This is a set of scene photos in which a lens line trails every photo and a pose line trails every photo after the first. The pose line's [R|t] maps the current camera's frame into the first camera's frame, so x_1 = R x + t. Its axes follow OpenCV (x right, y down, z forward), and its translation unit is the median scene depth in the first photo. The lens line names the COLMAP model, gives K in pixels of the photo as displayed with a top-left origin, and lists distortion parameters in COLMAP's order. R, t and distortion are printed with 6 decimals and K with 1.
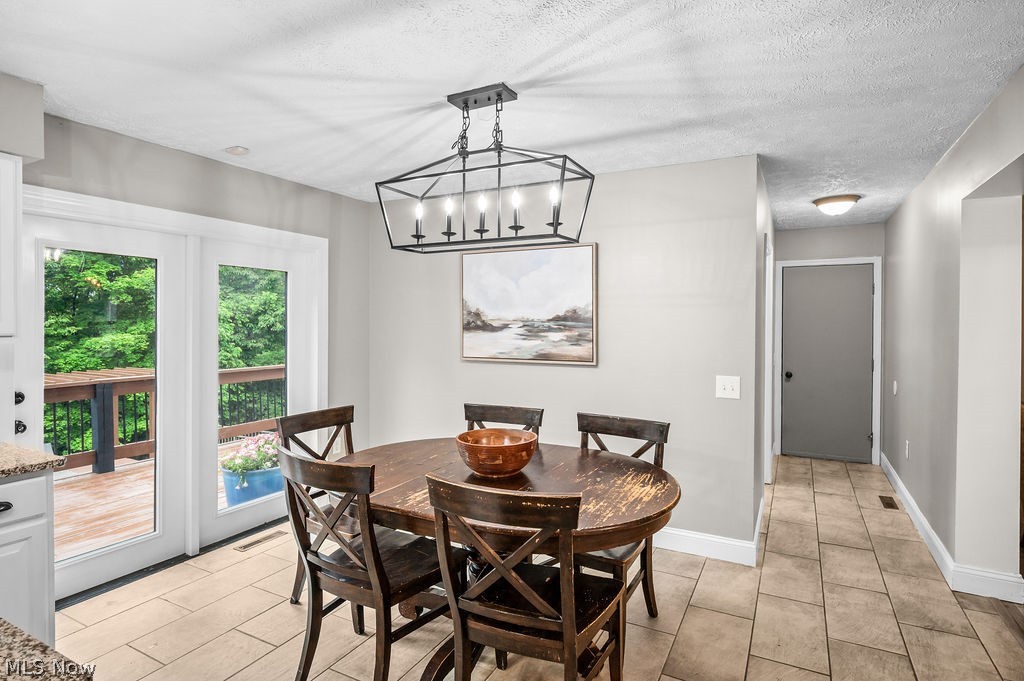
lens RADIAL K [[537.4, 0, 514.3], [0, 537.4, 320.7], [0, 0, 1]] dist [-0.000905, 0.000620]
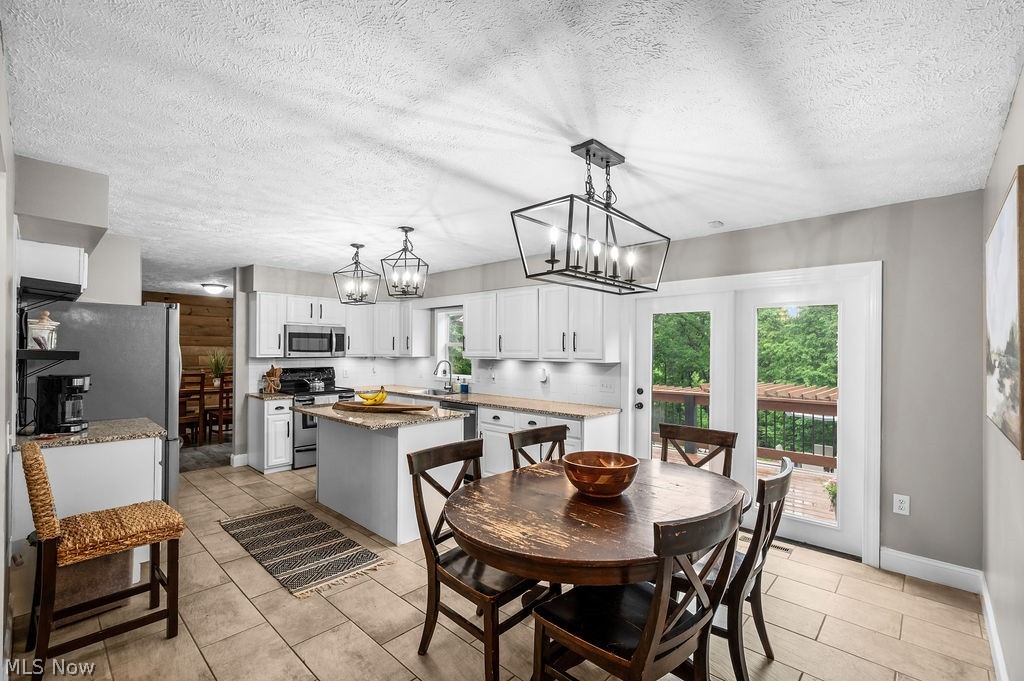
lens RADIAL K [[440.6, 0, 511.7], [0, 440.6, 348.1], [0, 0, 1]] dist [-0.000415, -0.000201]
pose [[-0.254865, -0.010985, -0.966914, 0.566216], [-0.008042, 0.999925, -0.009241, 0.000773], [0.966943, 0.005421, -0.254934, 0.682893]]
